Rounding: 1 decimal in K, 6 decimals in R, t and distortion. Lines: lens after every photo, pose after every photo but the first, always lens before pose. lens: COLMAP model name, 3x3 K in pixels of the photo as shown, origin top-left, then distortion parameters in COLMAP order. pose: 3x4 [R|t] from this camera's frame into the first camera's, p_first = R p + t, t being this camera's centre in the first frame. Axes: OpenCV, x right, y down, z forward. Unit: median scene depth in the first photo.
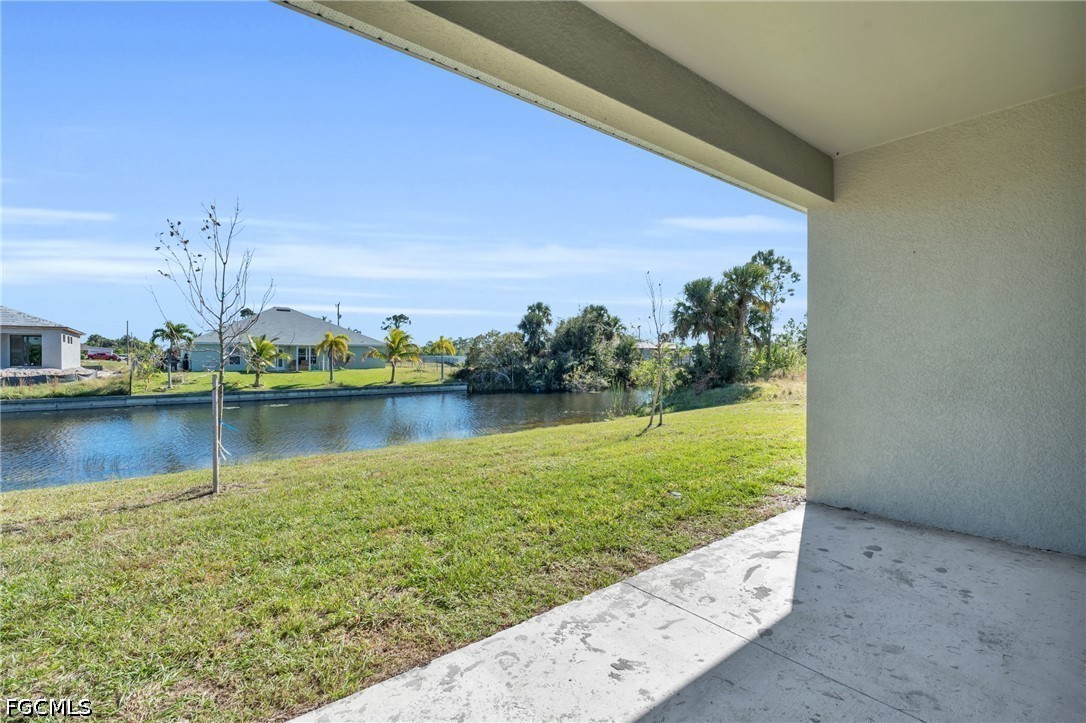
lens RADIAL K [[490.2, 0, 543.0], [0, 490.2, 361.5], [0, 0, 1]] dist [-0.003661, -0.000979]
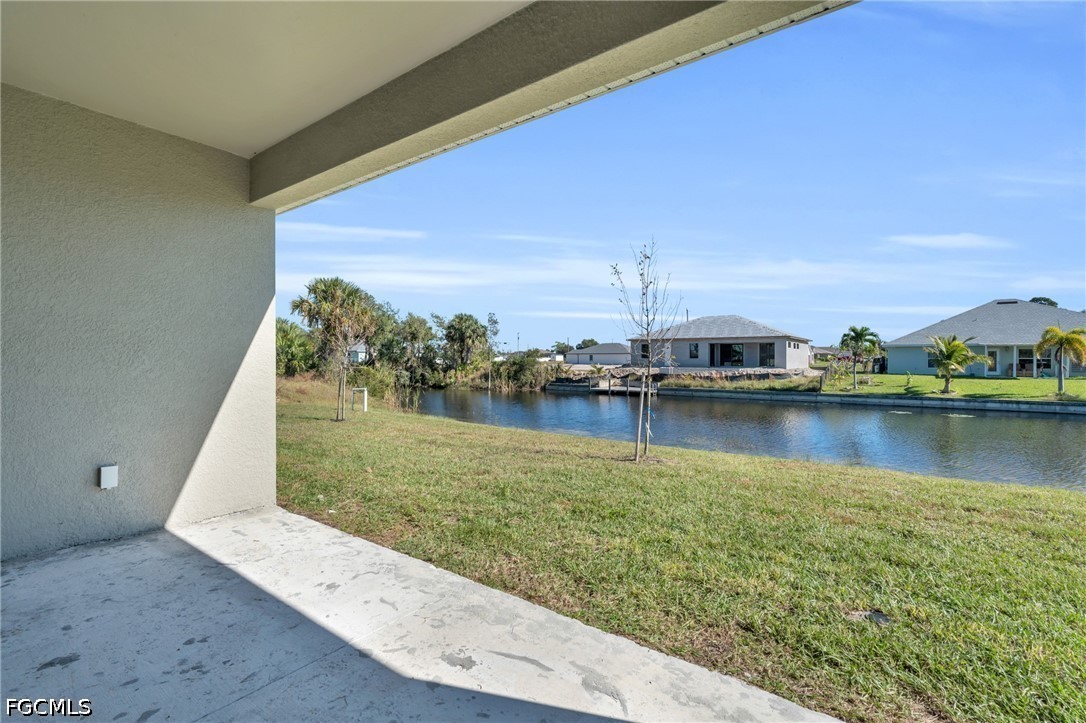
lens RADIAL K [[490.2, 0, 543.0], [0, 490.2, 361.5], [0, 0, 1]] dist [-0.003661, -0.000979]
pose [[0.252537, 0.004451, -0.967577, 0.089972], [-0.010001, 0.999948, 0.001989, -0.000056], [0.967536, 0.009175, 0.252568, 0.068443]]
